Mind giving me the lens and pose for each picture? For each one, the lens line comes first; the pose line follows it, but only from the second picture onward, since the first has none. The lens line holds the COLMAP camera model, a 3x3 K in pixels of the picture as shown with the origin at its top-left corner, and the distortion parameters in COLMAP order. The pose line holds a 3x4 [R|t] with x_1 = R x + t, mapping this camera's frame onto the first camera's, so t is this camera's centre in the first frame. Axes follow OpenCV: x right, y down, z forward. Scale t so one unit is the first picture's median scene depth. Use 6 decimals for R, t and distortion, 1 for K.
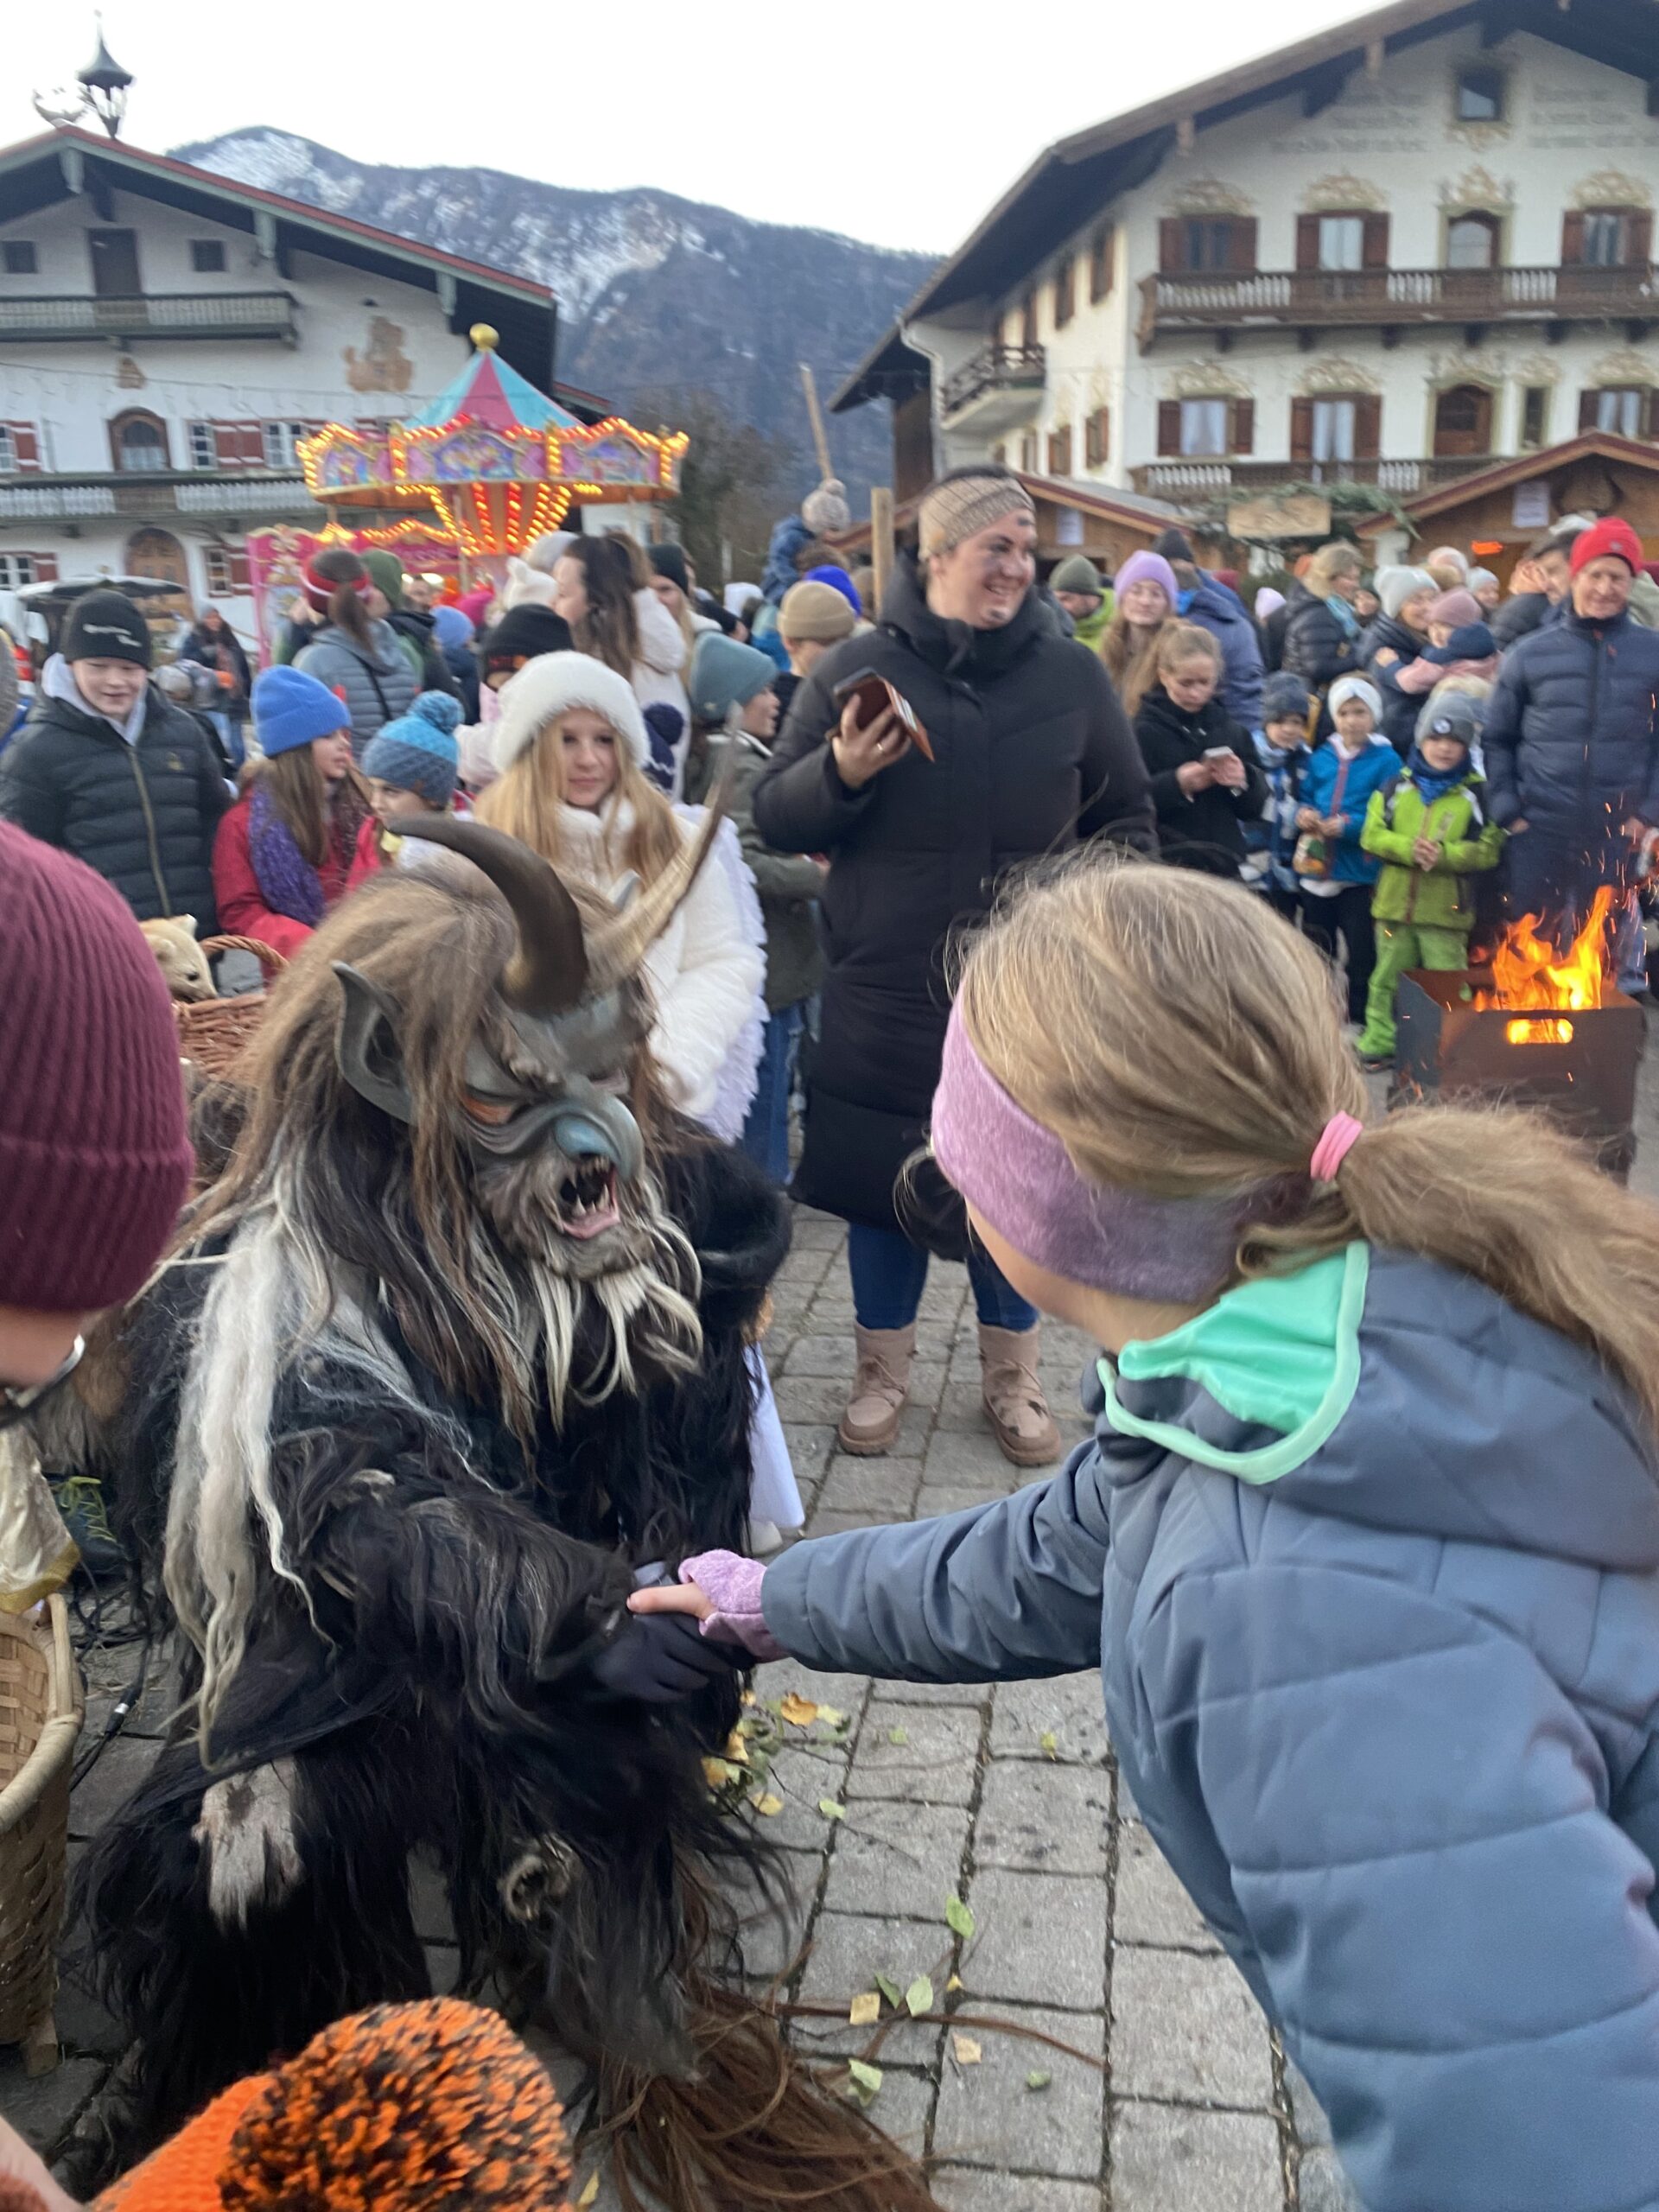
lens RADIAL K [[1703.1, 0, 872.5], [0, 1703.1, 1079.0], [0, 0, 1]] dist [0.001714, 0.006698]
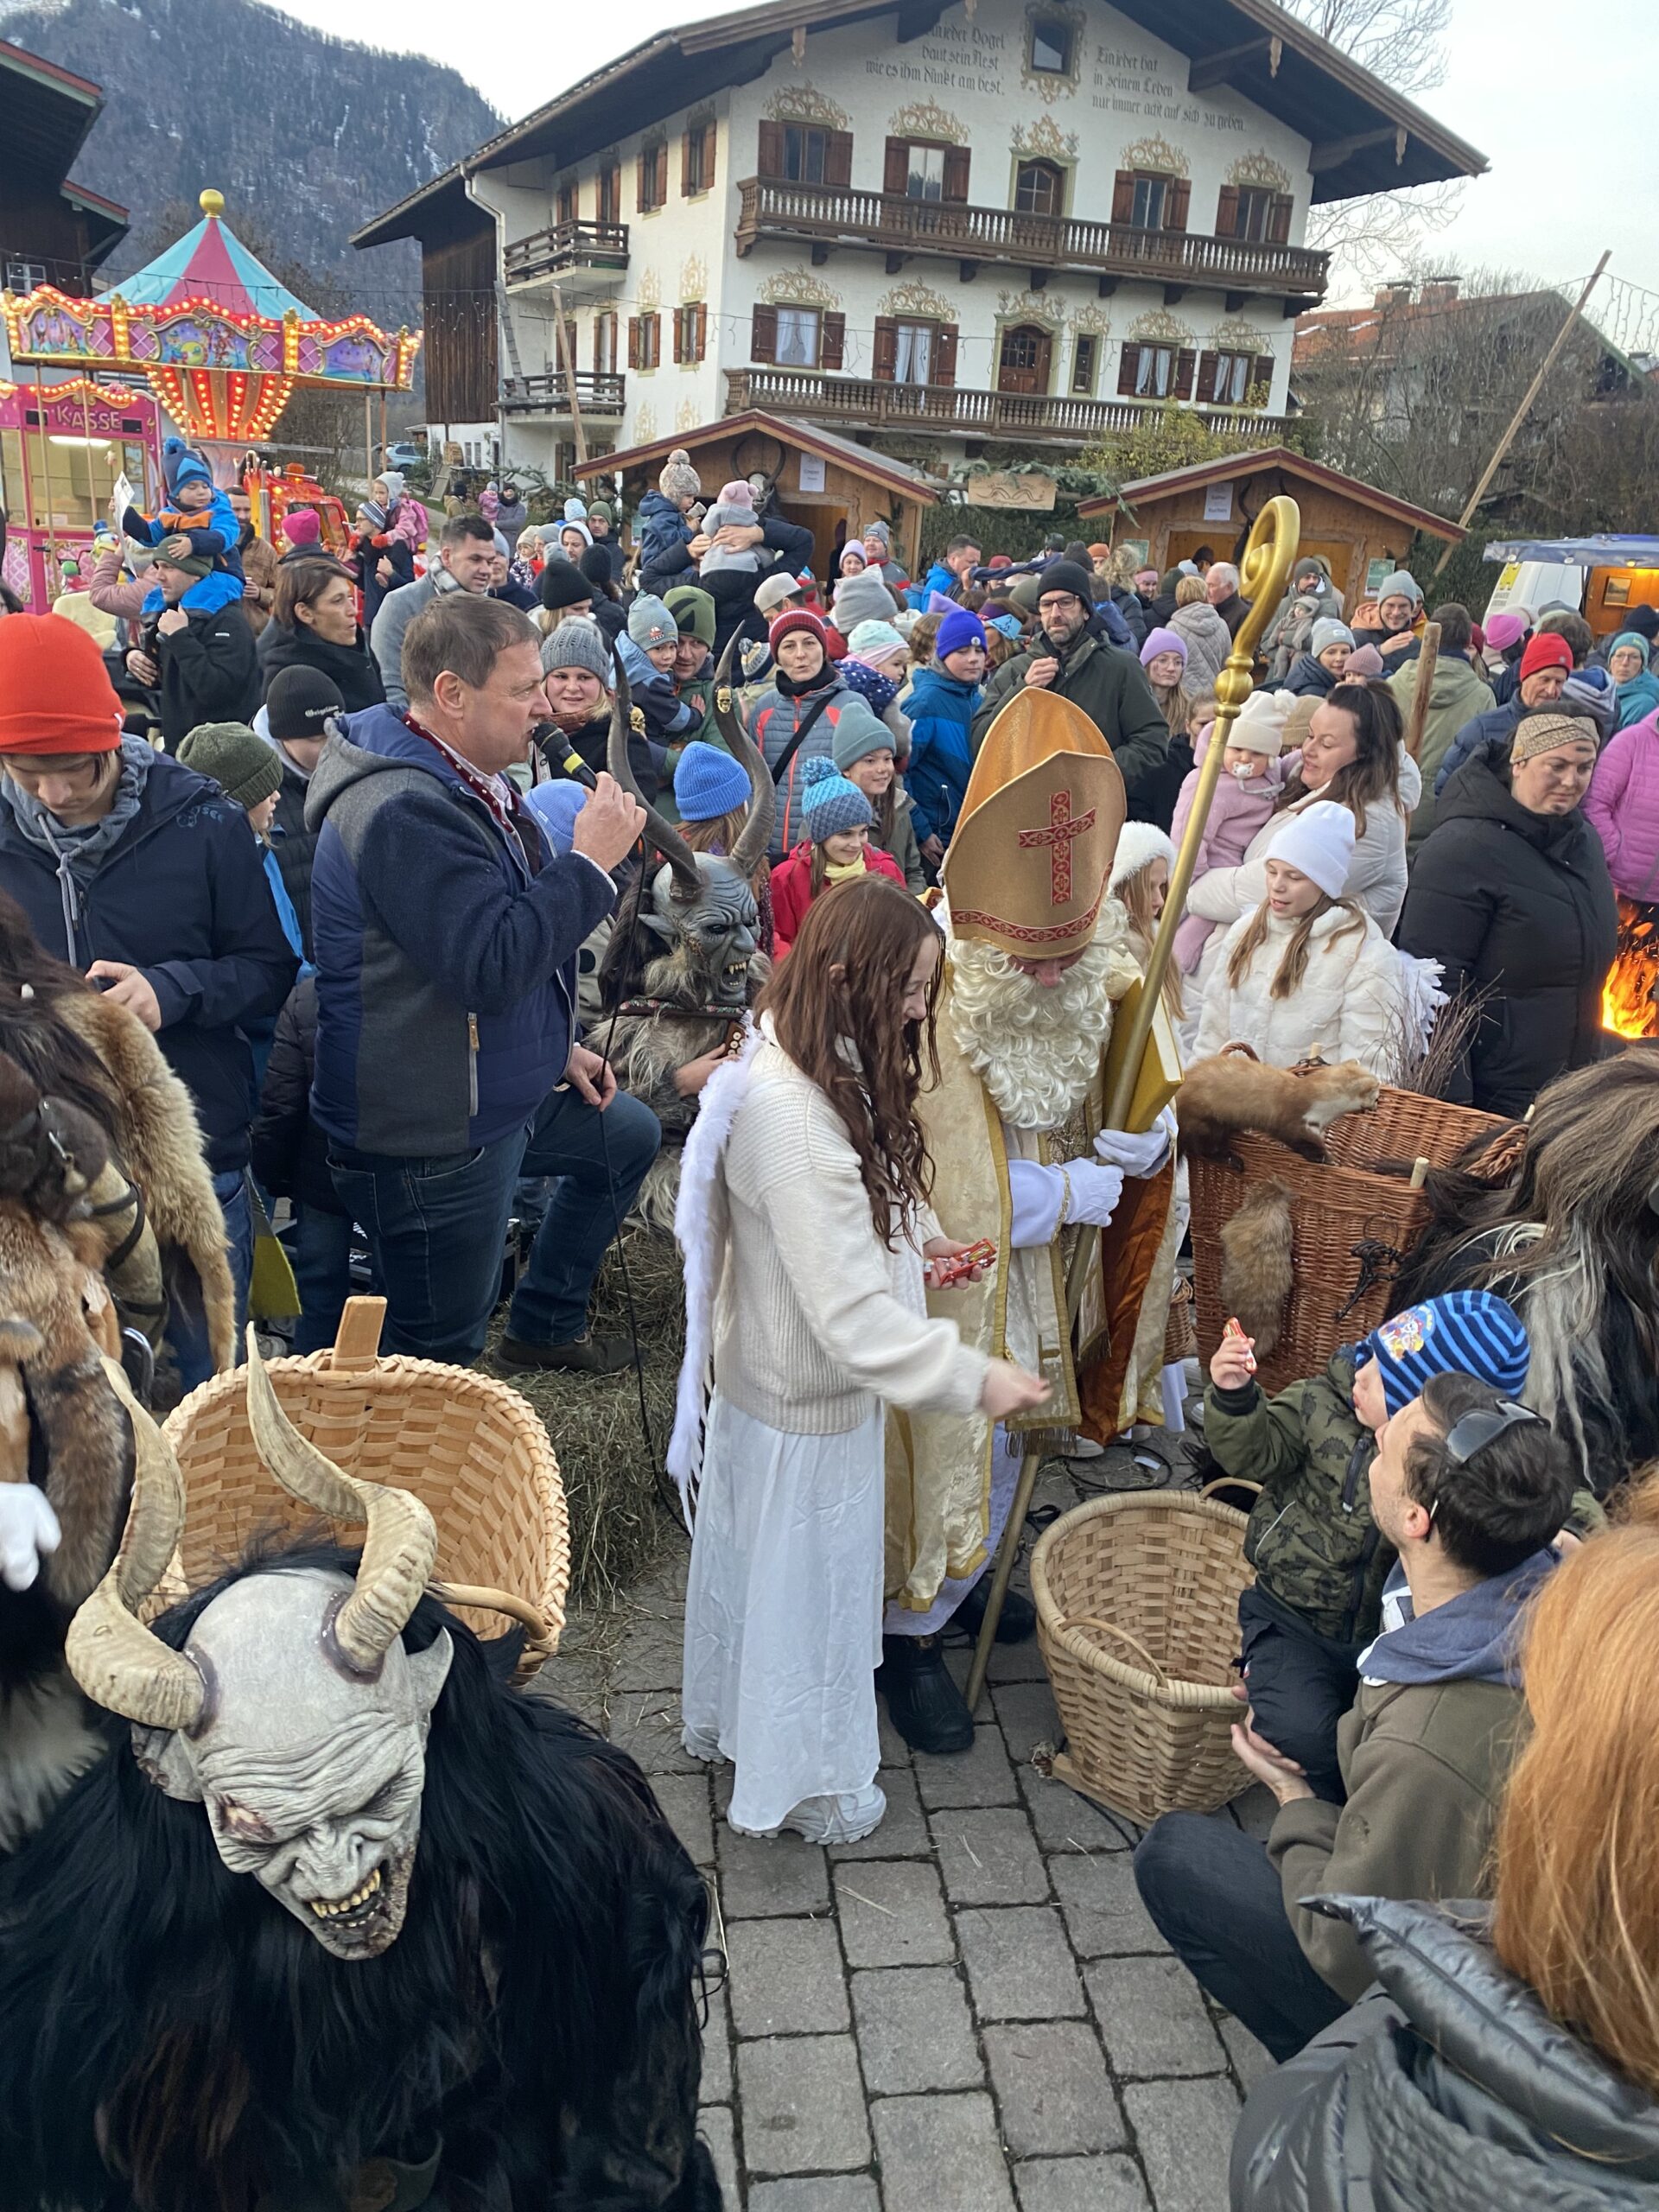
lens RADIAL K [[1708.6, 0, 842.3], [0, 1708.6, 1081.4], [0, 0, 1]] dist [0.010425, -0.001499]
pose [[0.955291, -0.005544, 0.295614, -0.081408], [-0.017128, 0.997108, 0.074049, -0.010233], [-0.295169, -0.075802, 0.952433, -0.025937]]
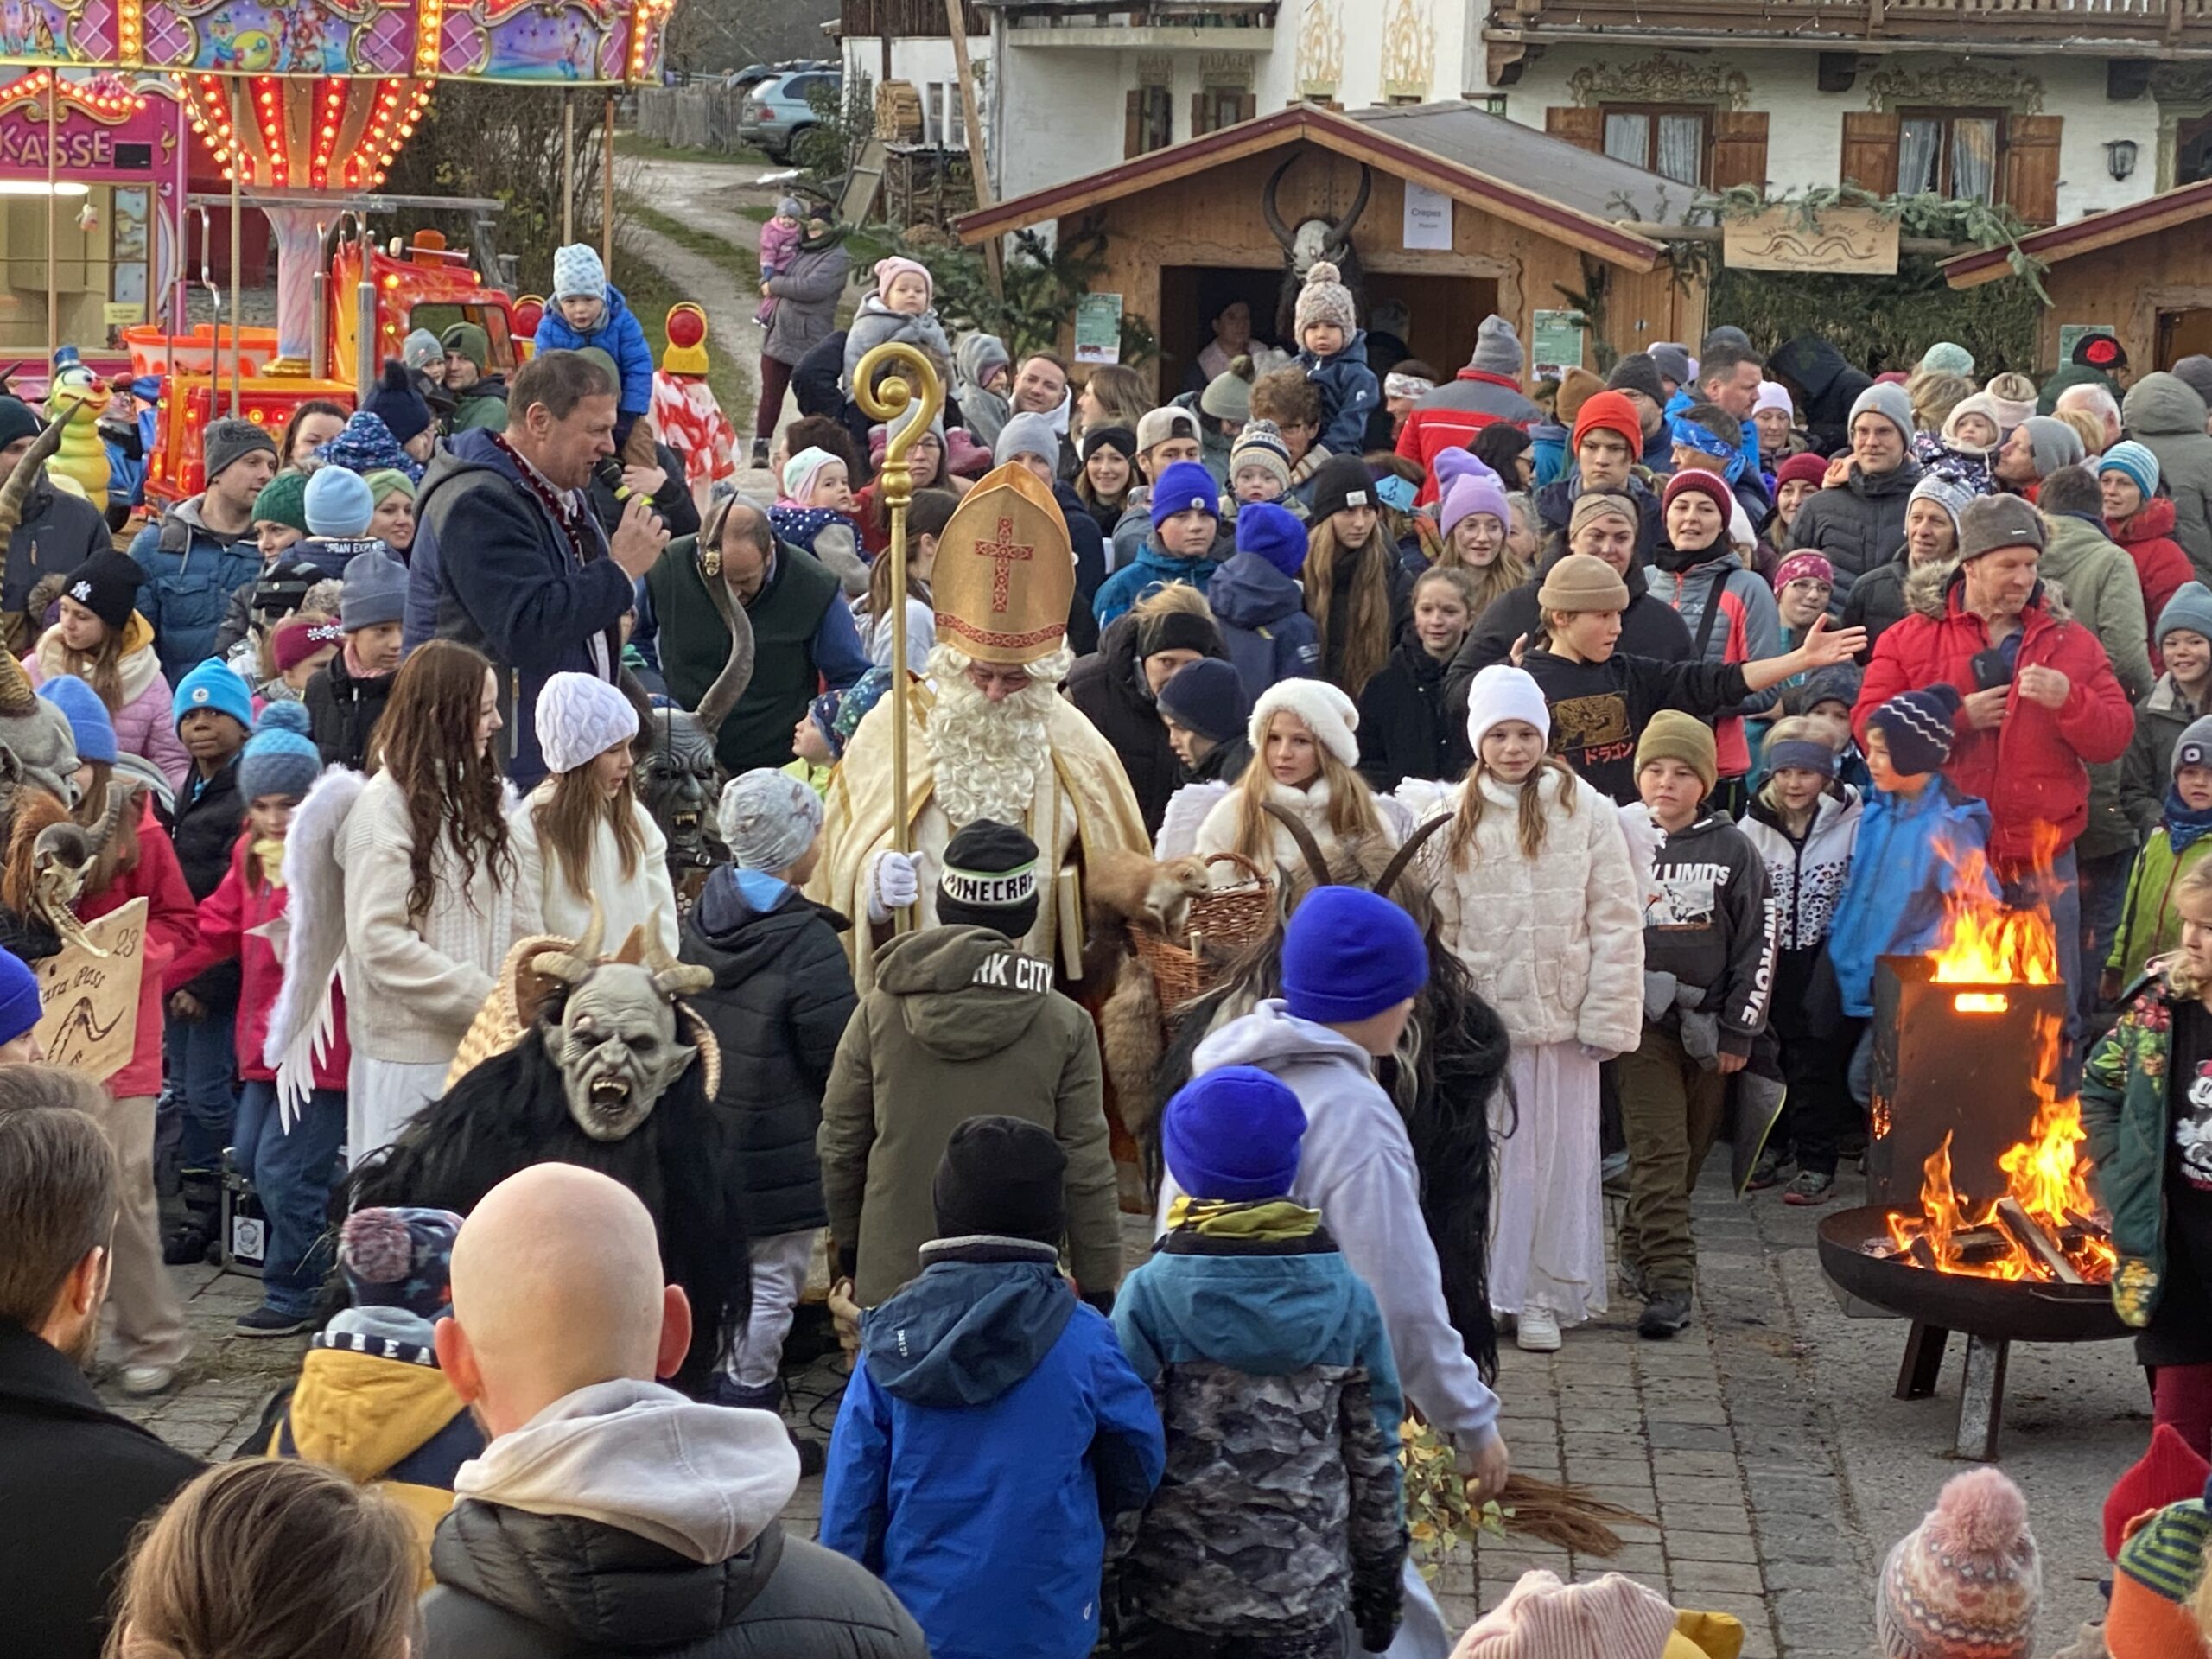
lens RADIAL K [[5536.4, 0, 1326.7], [0, 5536.4, 827.9], [0, 0, 1]] dist [-0.005521, 0.190432]
pose [[0.989787, 0.042666, 0.136018, -0.062799], [-0.025085, 0.991399, -0.128446, 0.039117], [-0.140329, 0.123722, 0.982345, -0.295208]]
